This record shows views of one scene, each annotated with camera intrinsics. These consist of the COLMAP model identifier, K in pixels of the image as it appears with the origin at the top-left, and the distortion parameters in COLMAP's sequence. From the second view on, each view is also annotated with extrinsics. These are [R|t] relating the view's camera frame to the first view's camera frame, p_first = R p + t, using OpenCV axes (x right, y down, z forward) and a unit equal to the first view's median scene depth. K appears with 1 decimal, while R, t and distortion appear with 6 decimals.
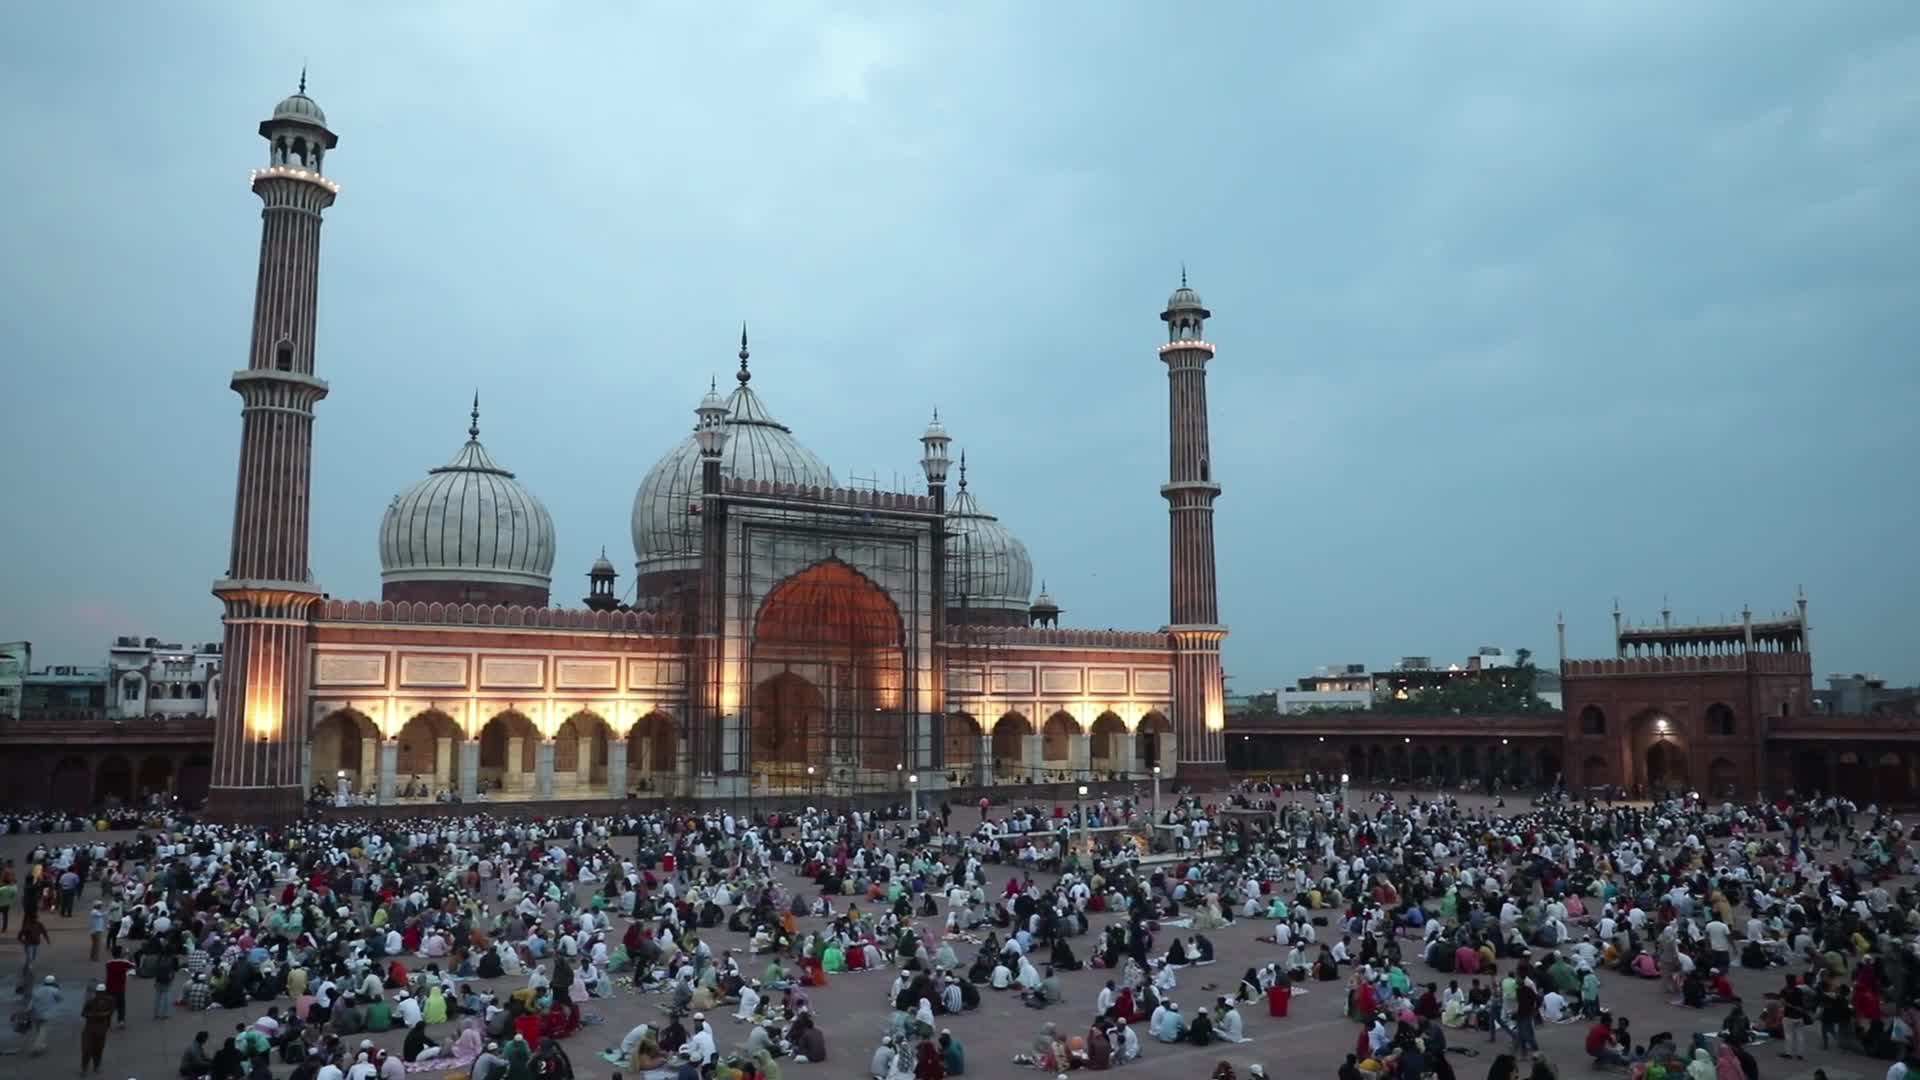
lens RADIAL K [[1322.8, 0, 960.0], [0, 1322.8, 540.0], [0, 0, 1]] dist [-0.106043, 0.087900]
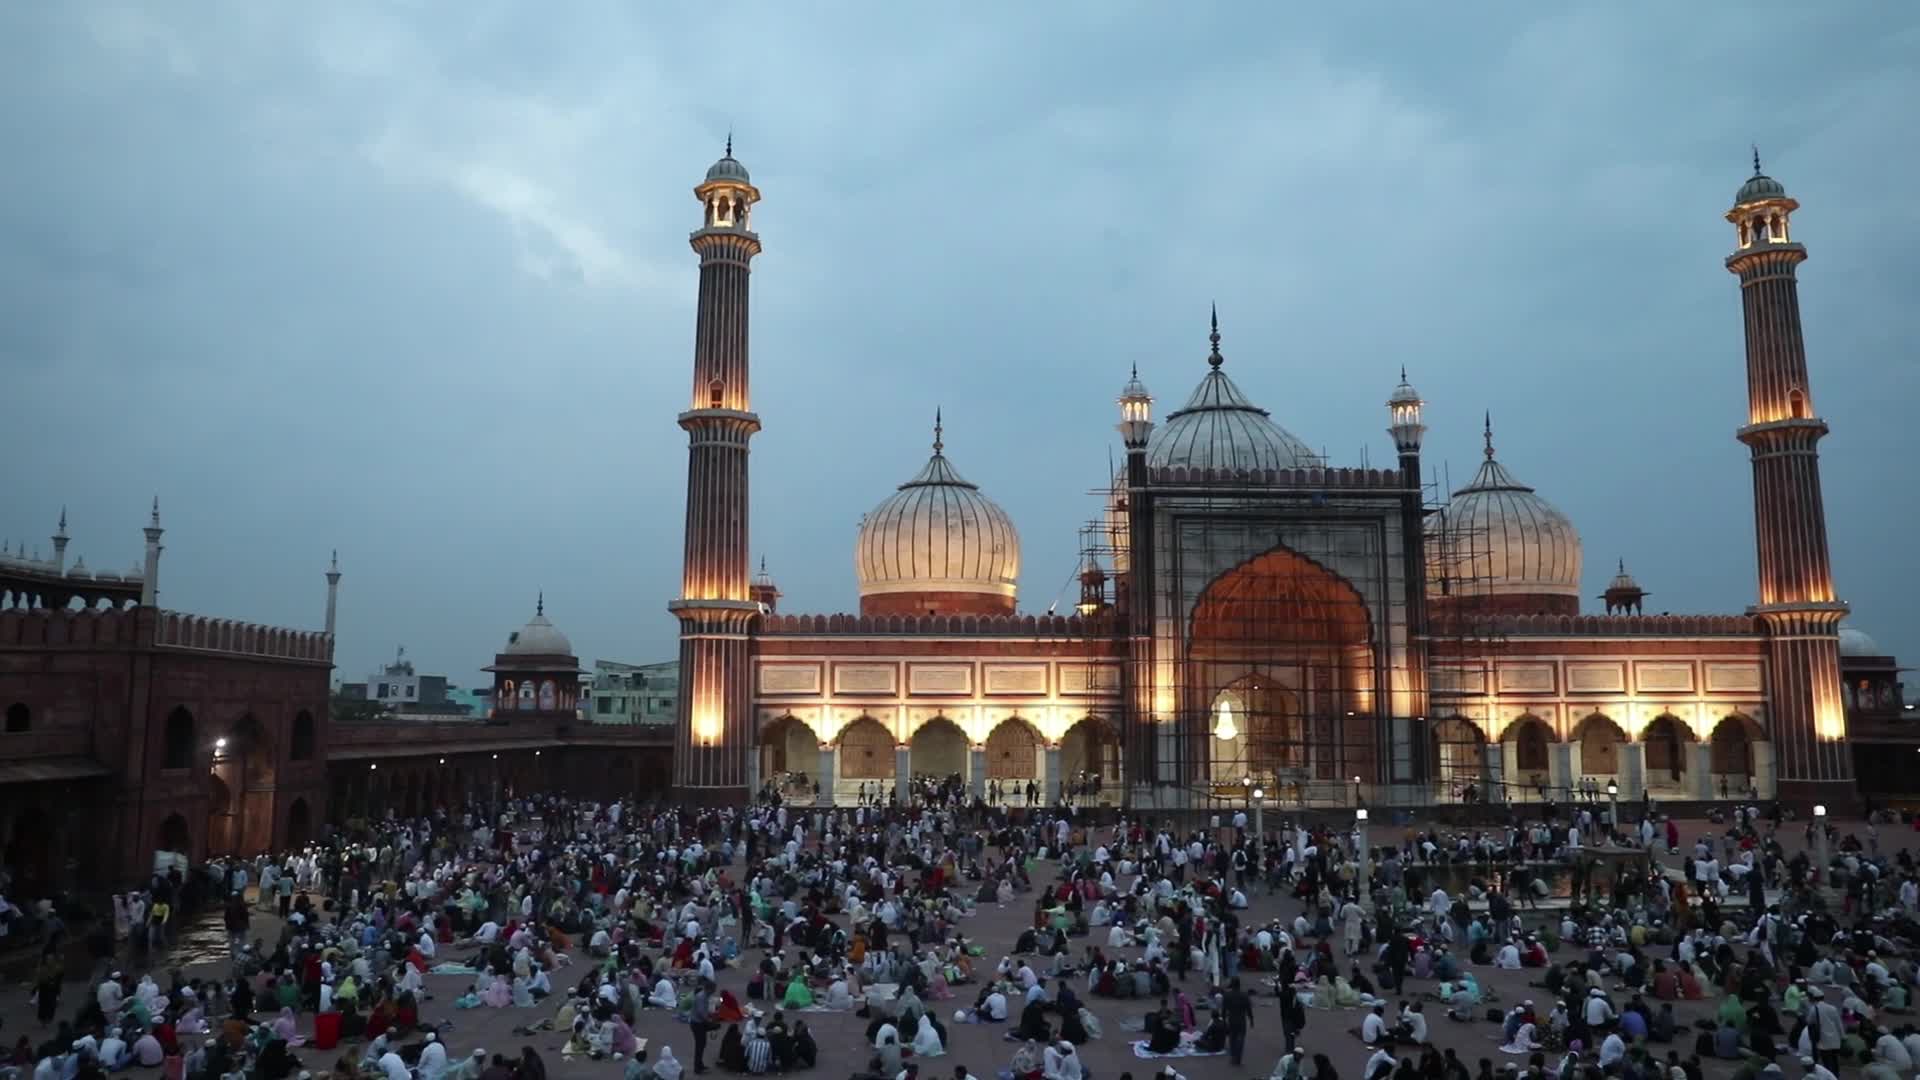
lens RADIAL K [[1322.8, 0, 960.0], [0, 1322.8, 540.0], [0, 0, 1]] dist [-0.106043, 0.087900]
pose [[0.855623, -0.065757, -0.513405, 0.175446], [0.063522, 0.997740, -0.021928, 0.014711], [0.513687, -0.013851, 0.857866, 0.114158]]
